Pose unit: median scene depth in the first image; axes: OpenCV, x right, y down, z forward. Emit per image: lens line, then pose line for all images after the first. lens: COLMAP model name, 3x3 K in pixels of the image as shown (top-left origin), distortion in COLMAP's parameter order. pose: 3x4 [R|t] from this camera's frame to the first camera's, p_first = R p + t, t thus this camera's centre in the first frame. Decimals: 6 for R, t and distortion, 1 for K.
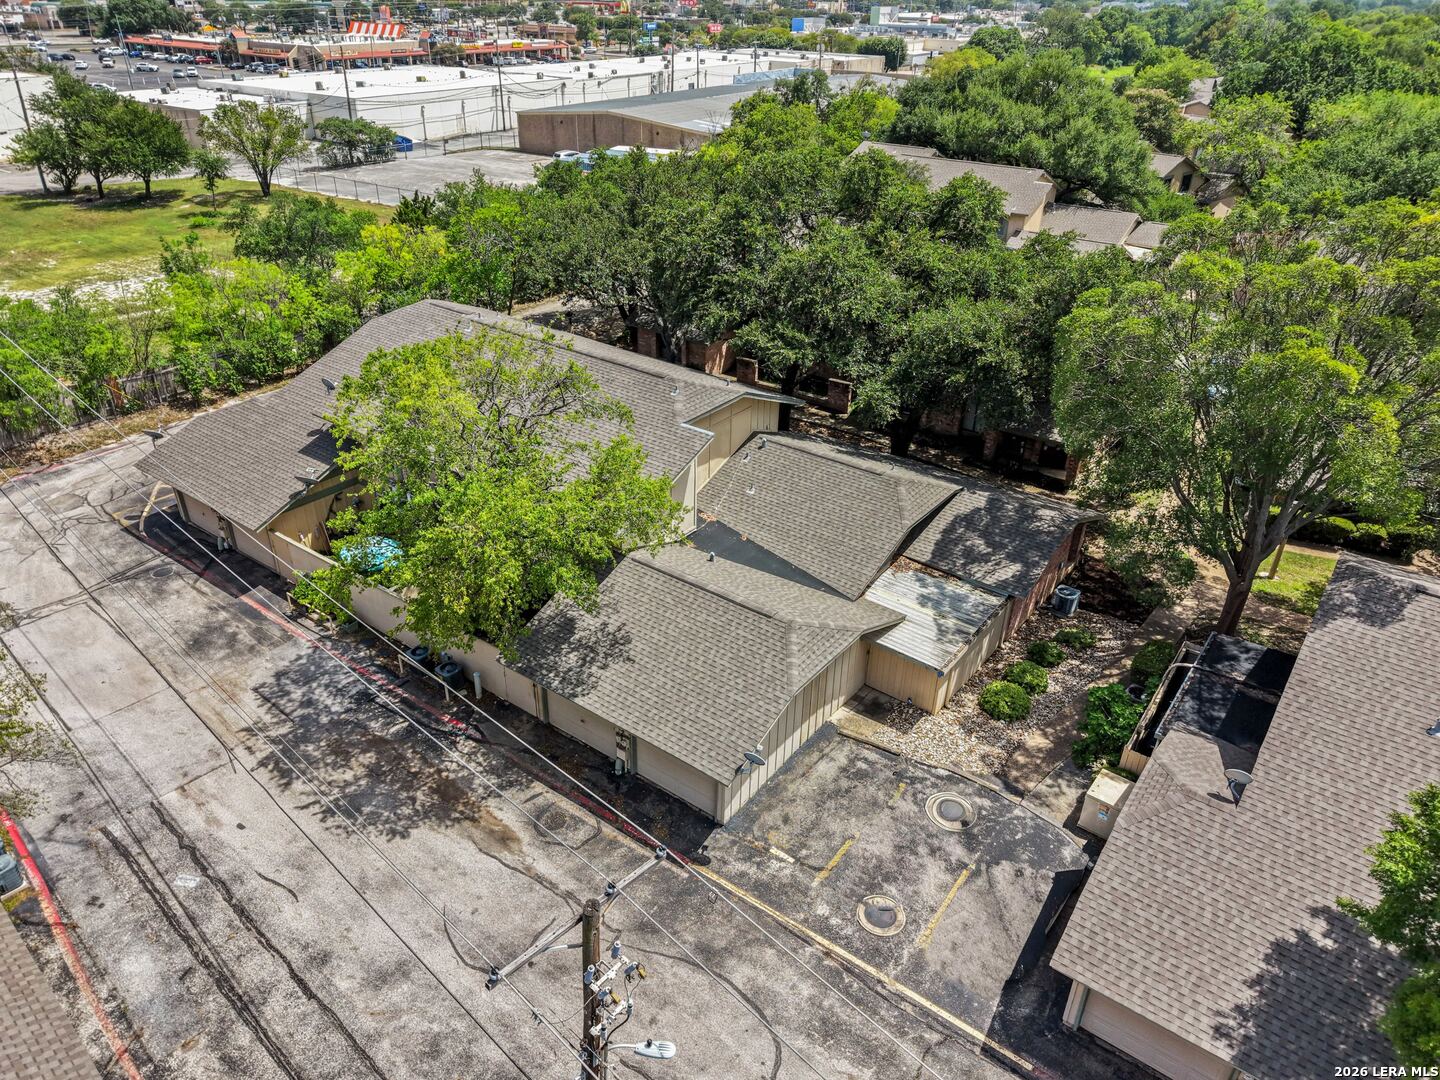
lens RADIAL K [[992.6, 0, 720.0], [0, 992.6, 540.0], [0, 0, 1]] dist [0.008455, -0.001917]
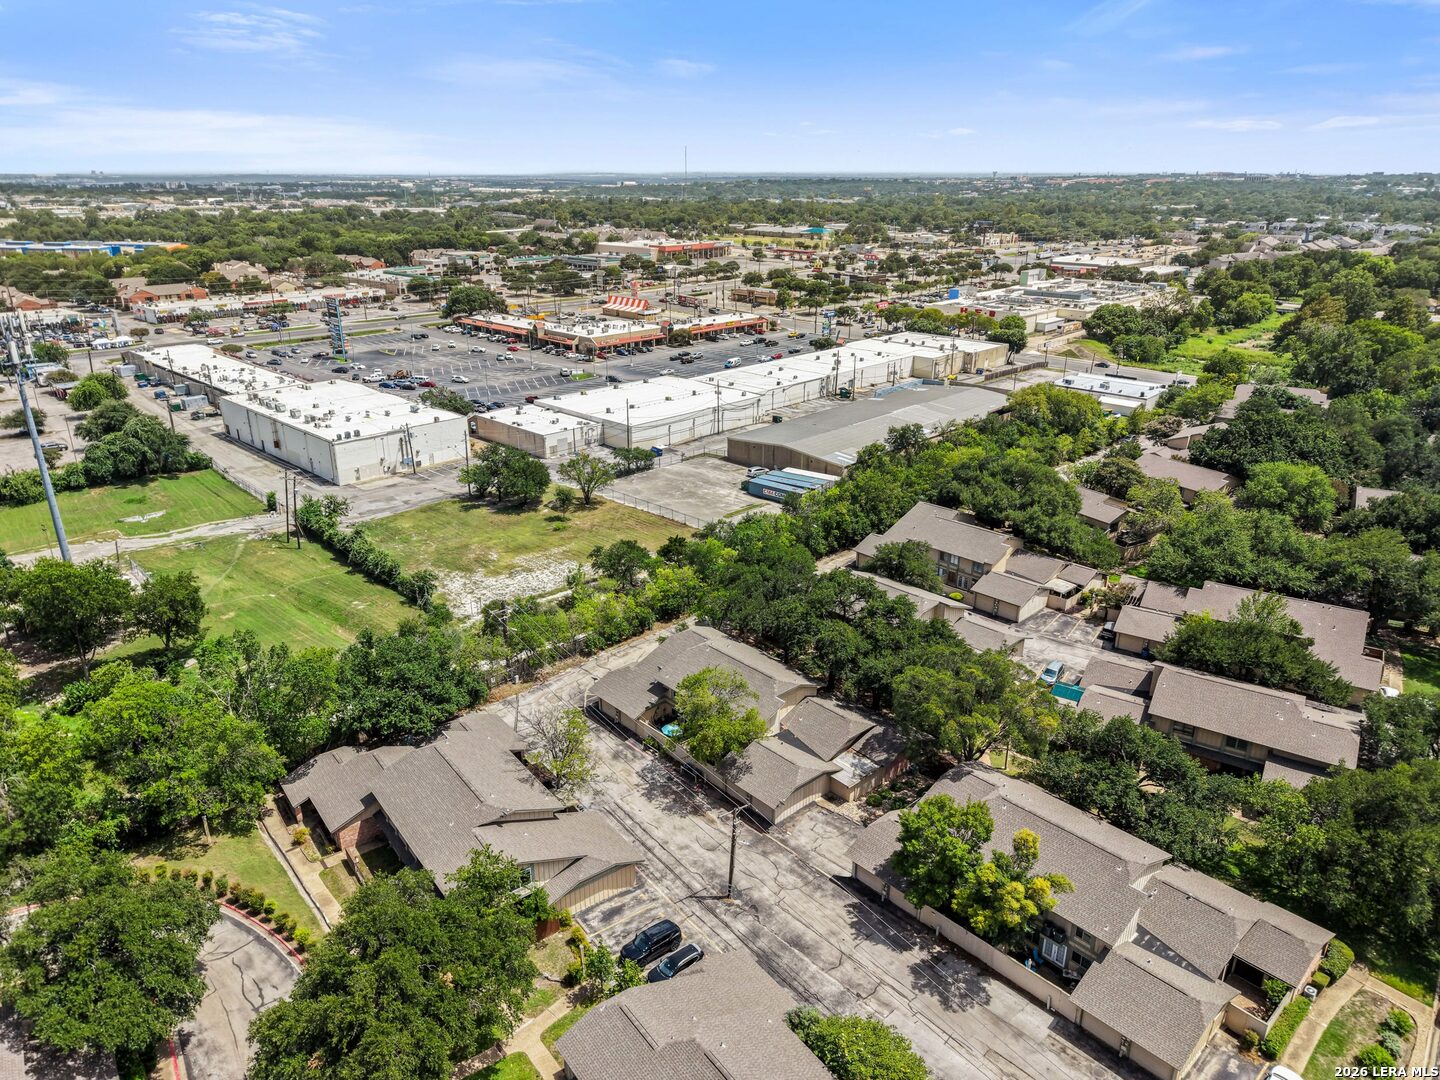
lens RADIAL K [[990.6, 0, 720.0], [0, 990.6, 540.0], [0, 0, 1]] dist [0.163136, -0.294254]
pose [[0.982107, 0.050939, -0.181304, 0.304499], [-0.077095, 0.987106, -0.140278, -0.142144], [0.171821, 0.151746, 0.973371, -1.971350]]
